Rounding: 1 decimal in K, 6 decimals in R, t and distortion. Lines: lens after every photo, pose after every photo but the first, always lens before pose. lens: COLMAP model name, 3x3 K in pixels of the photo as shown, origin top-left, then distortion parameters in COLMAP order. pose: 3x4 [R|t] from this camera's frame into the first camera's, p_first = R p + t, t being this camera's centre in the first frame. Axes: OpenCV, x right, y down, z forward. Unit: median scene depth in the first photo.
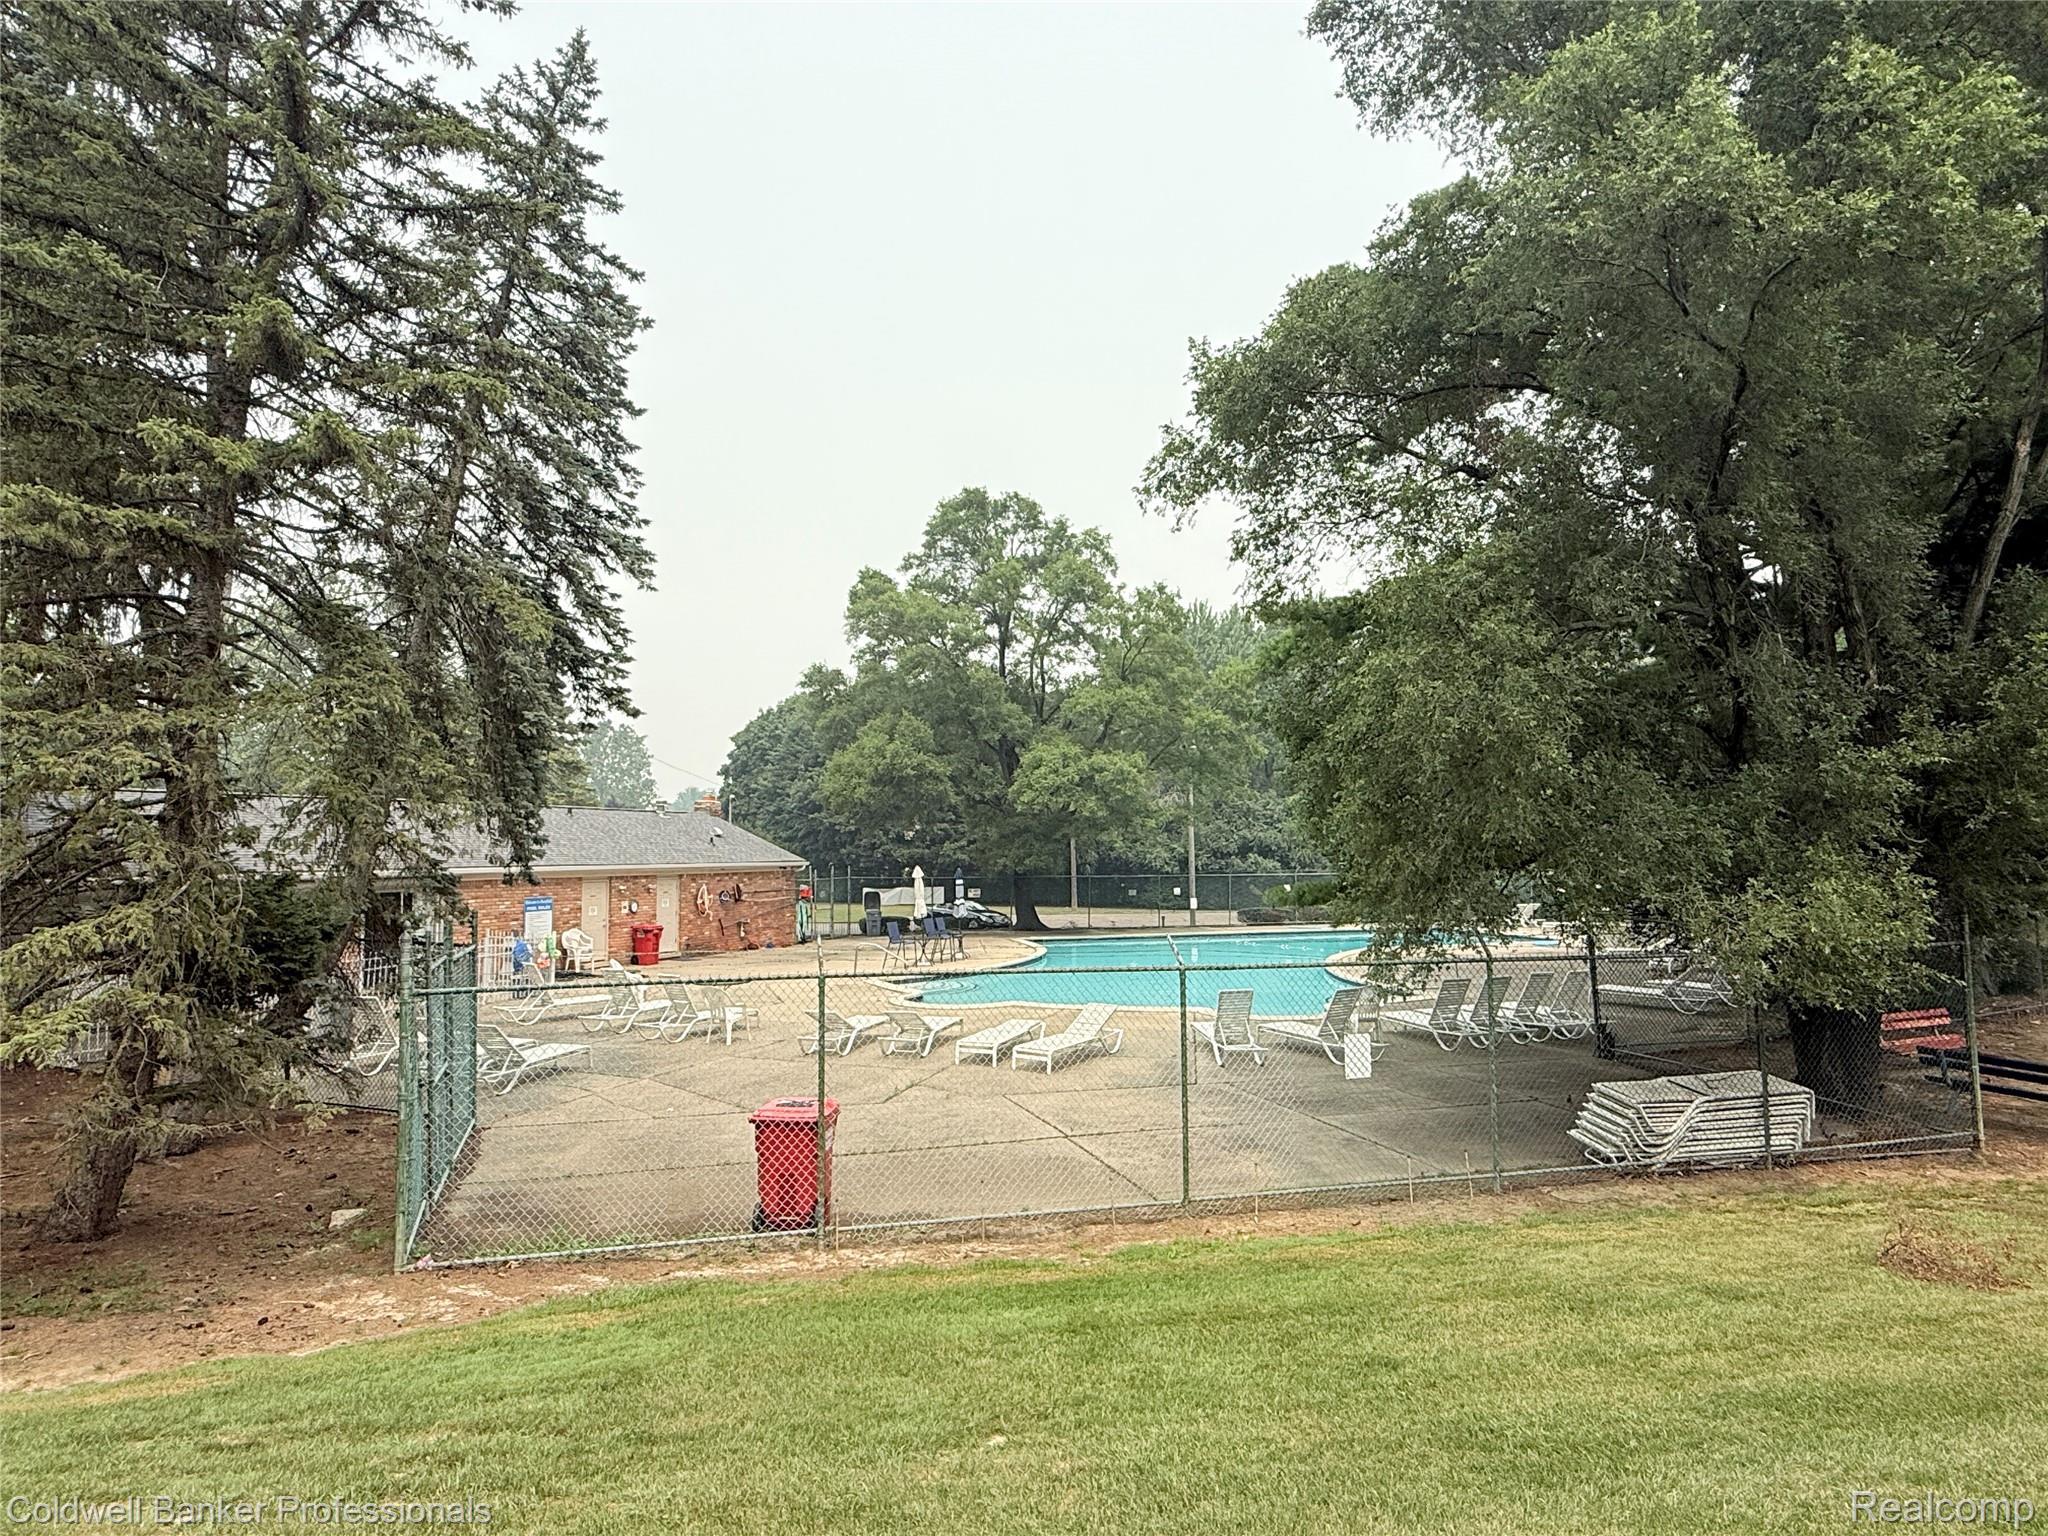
lens RADIAL K [[1196.1, 0, 1021.9], [0, 1196.1, 775.8], [0, 0, 1]] dist [-0.001712, 0.002592]
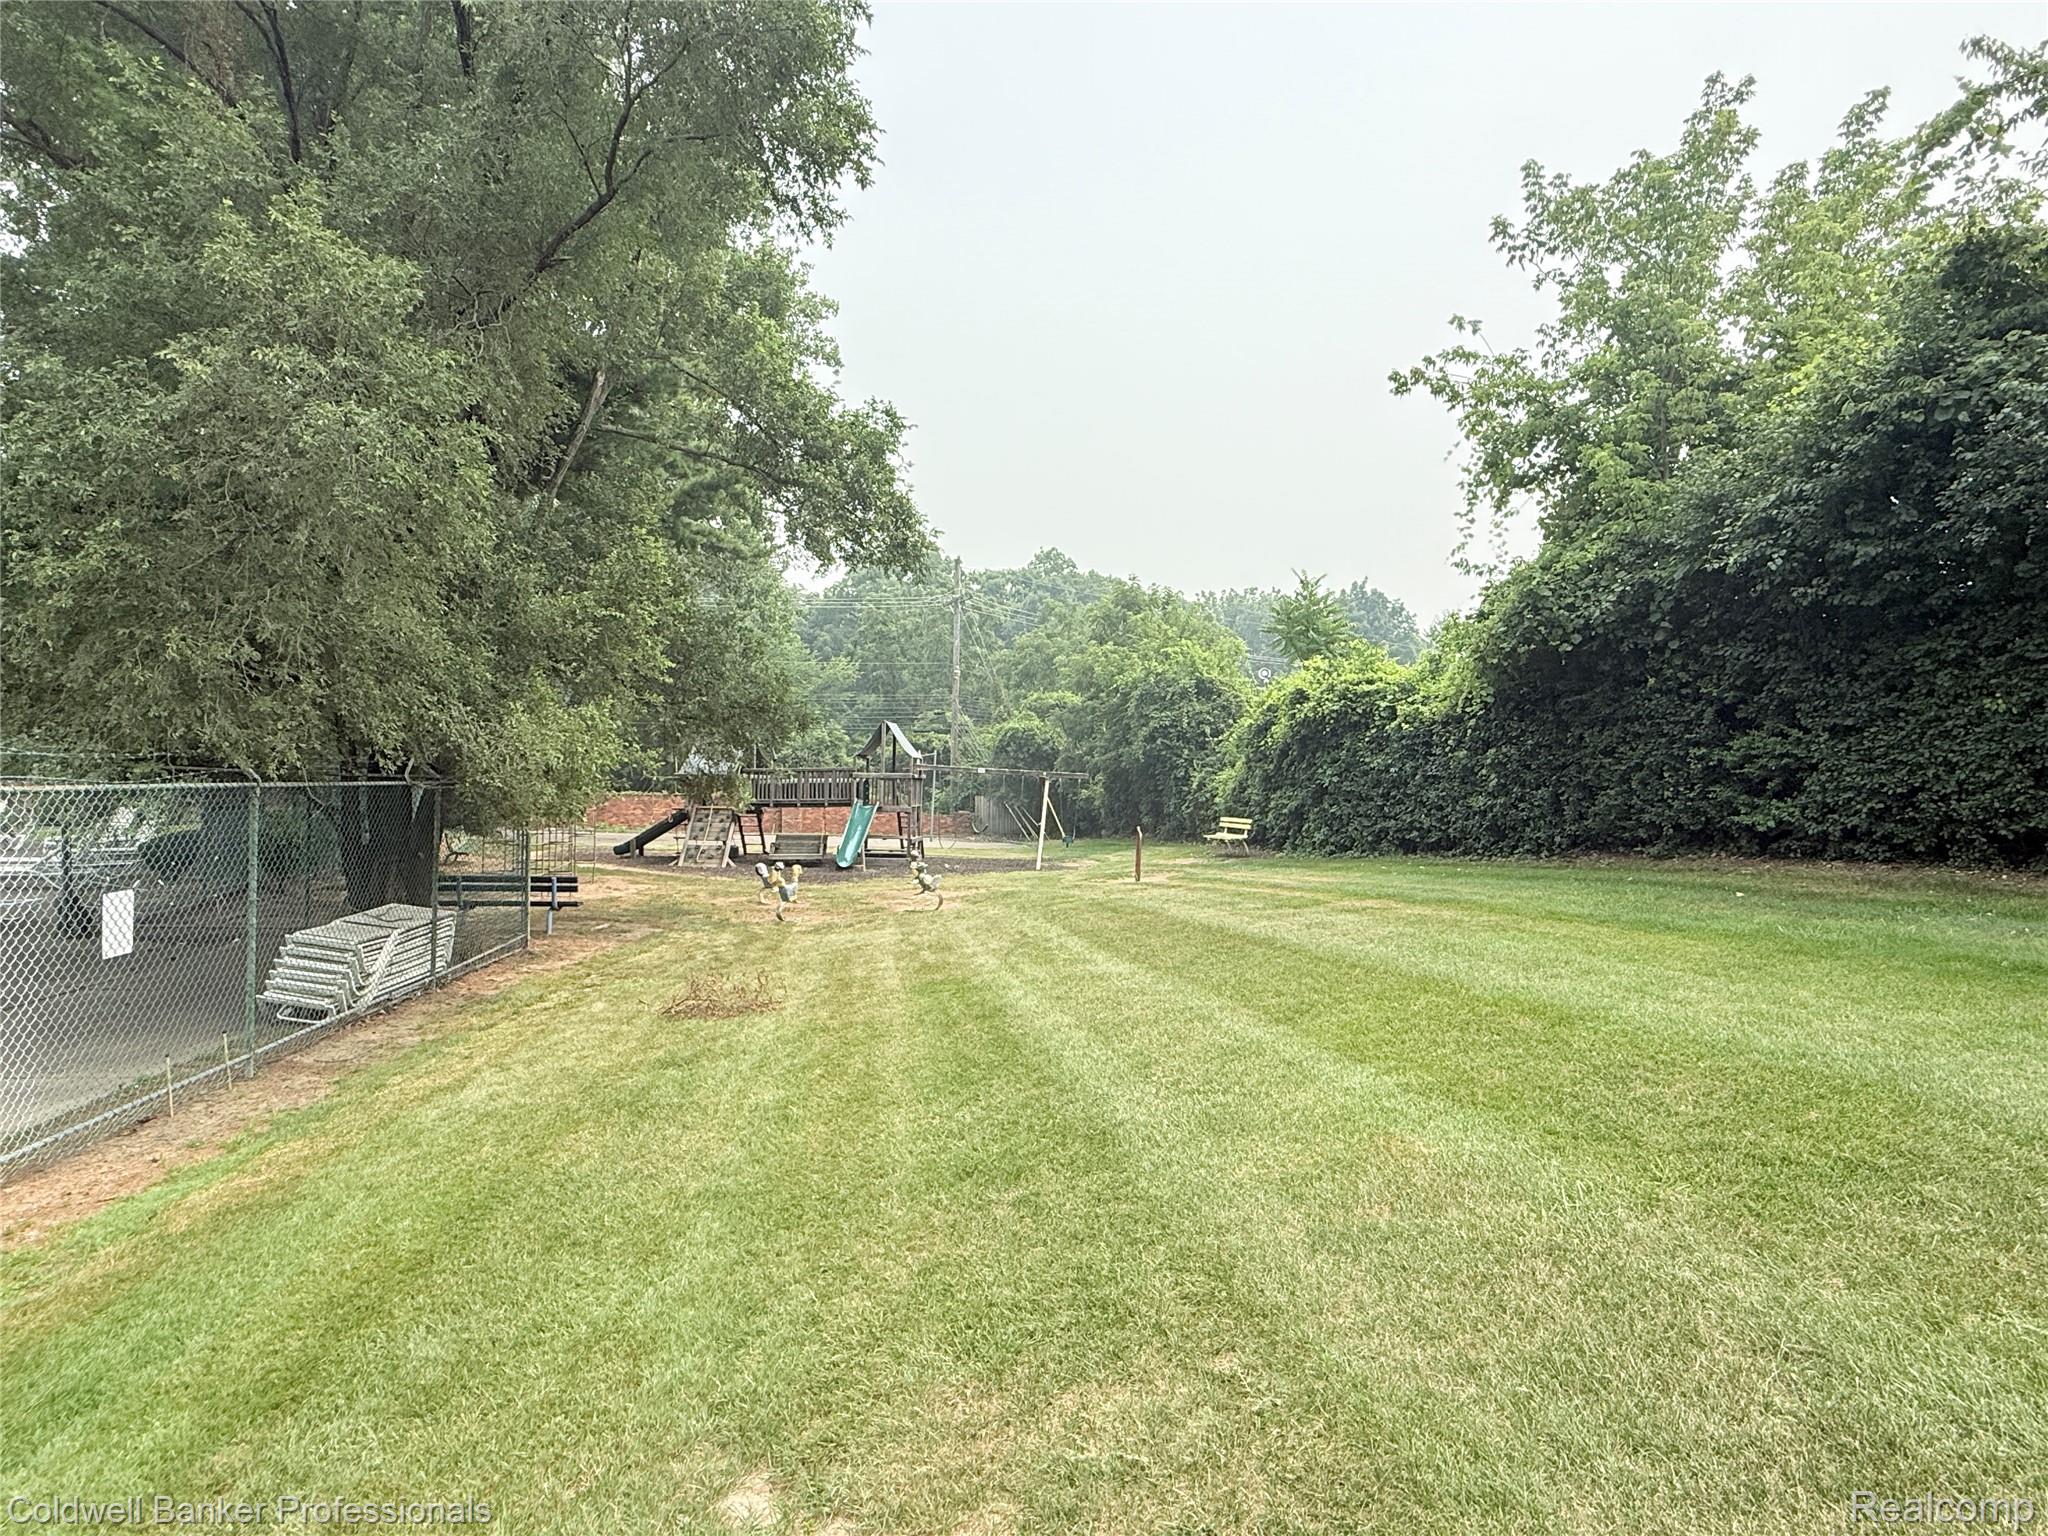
lens RADIAL K [[1112.4, 0, 1021.2], [0, 1112.4, 760.5], [0, 0, 1]] dist [0.016842, 0.000410]
pose [[0.165017, 0.017513, 0.986135, -0.239389], [-0.086895, 0.996212, -0.003151, 0.091902], [-0.982455, -0.085170, 0.165914, 0.368038]]
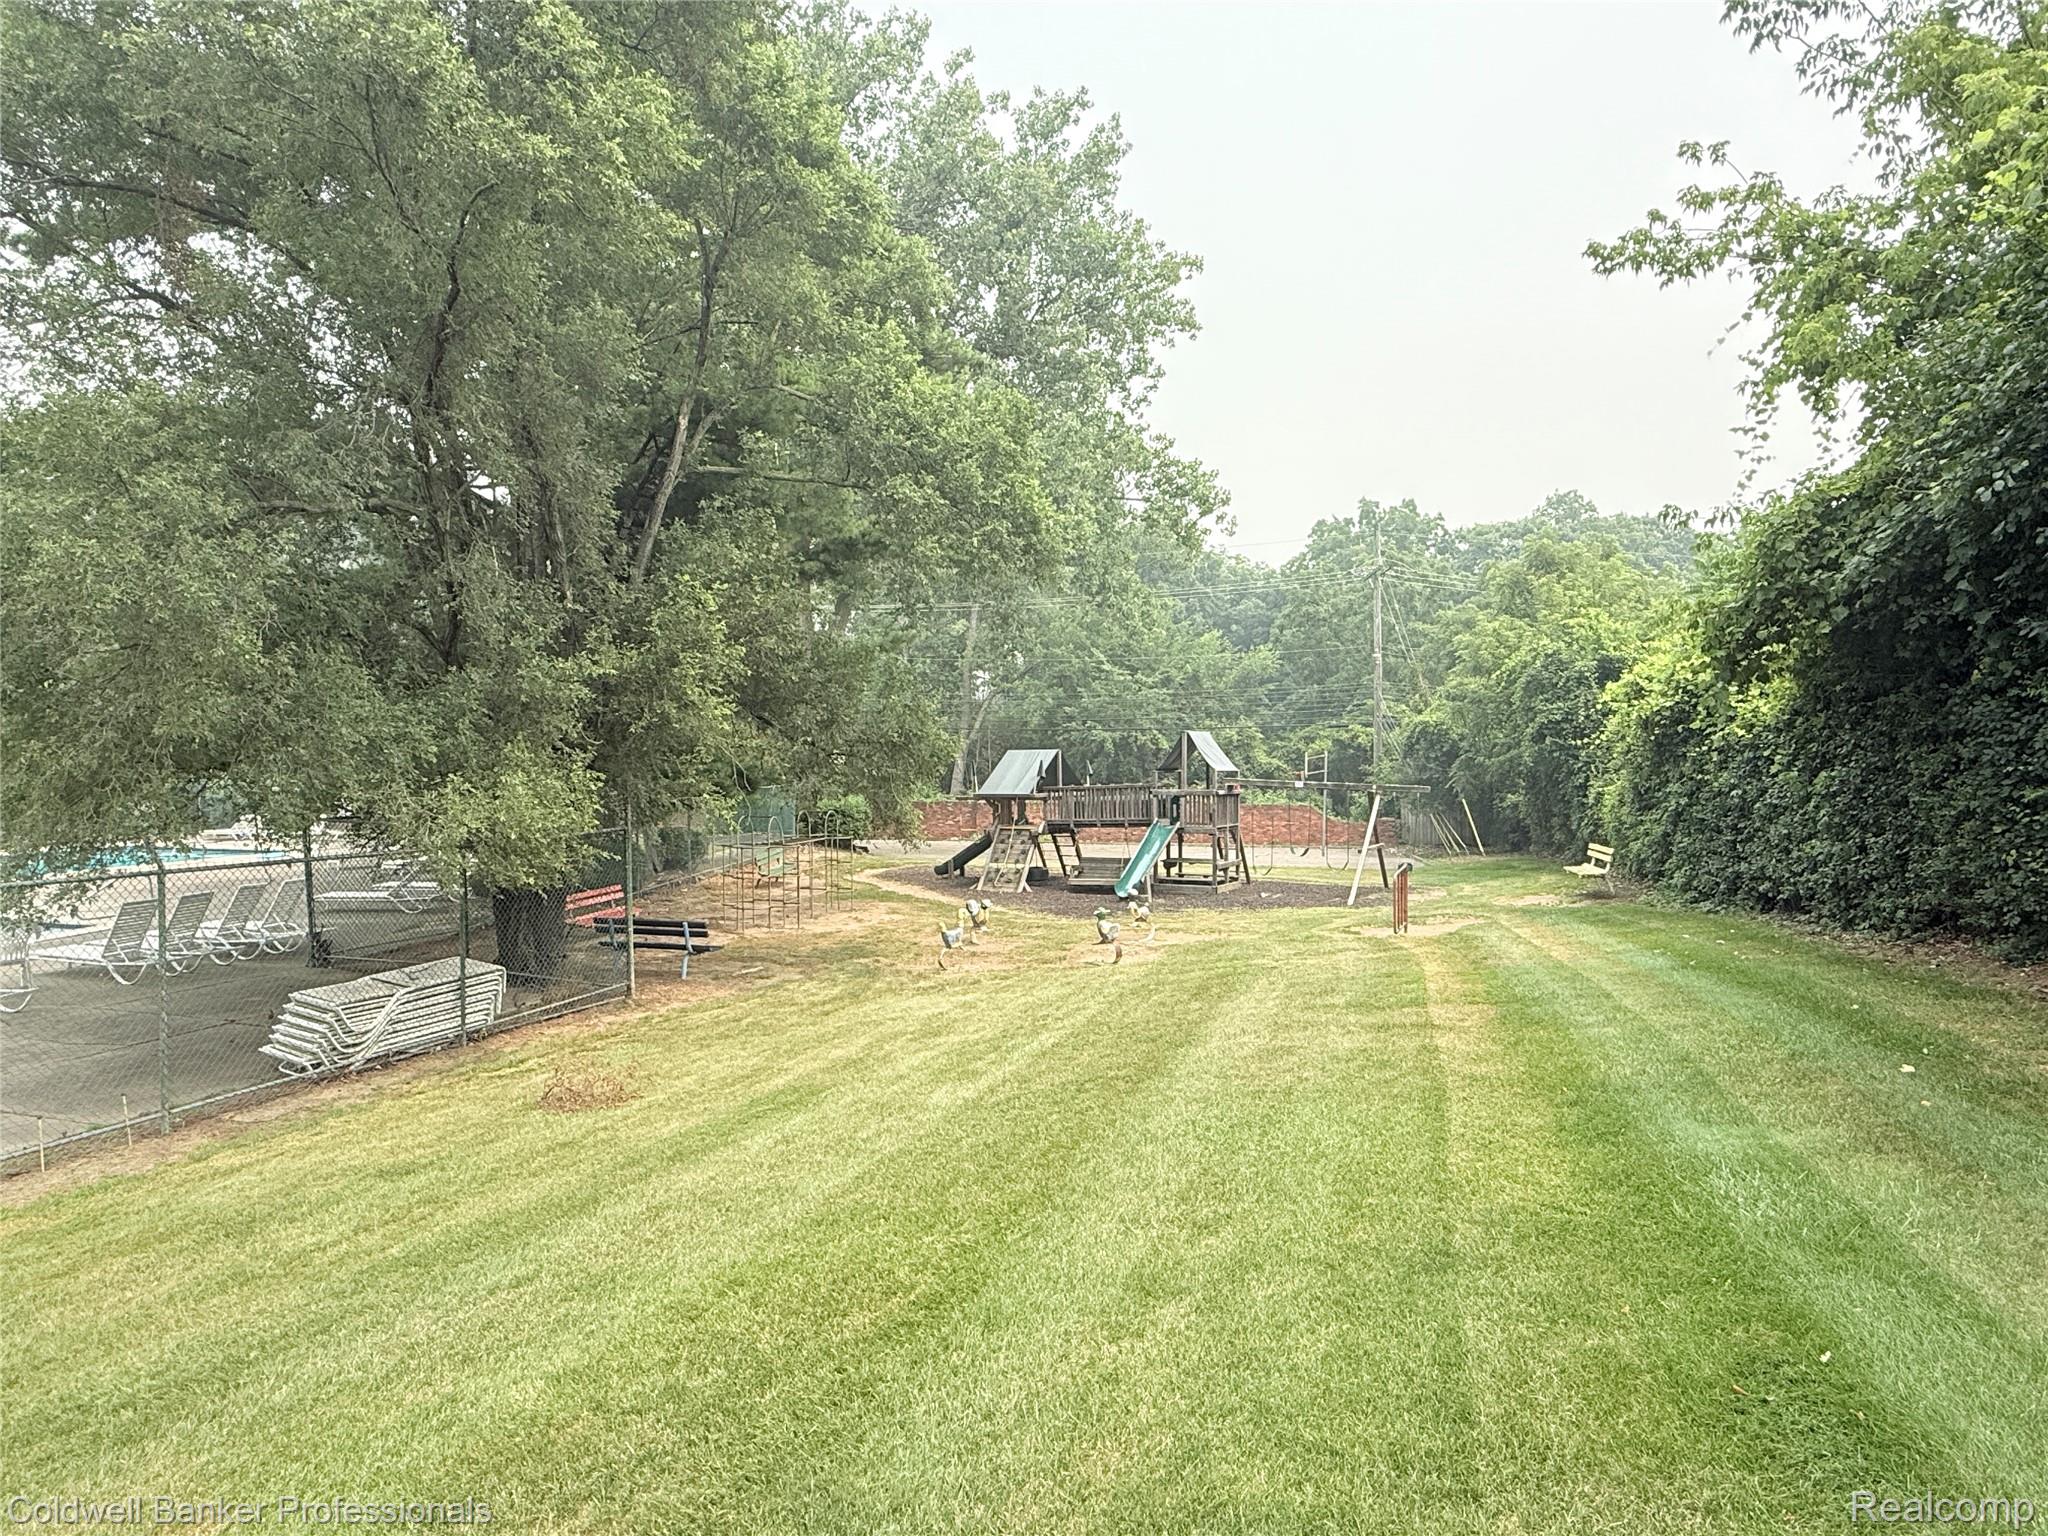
lens RADIAL K [[1196.1, 0, 1025.9], [0, 1196.1, 773.4], [0, 0, 1]] dist [-0.001712, 0.002592]
pose [[0.569144, -0.011047, 0.822164, 0.033022], [-0.050727, 0.997533, 0.048519, 0.007673], [-0.820672, -0.069320, 0.567180, -0.005131]]
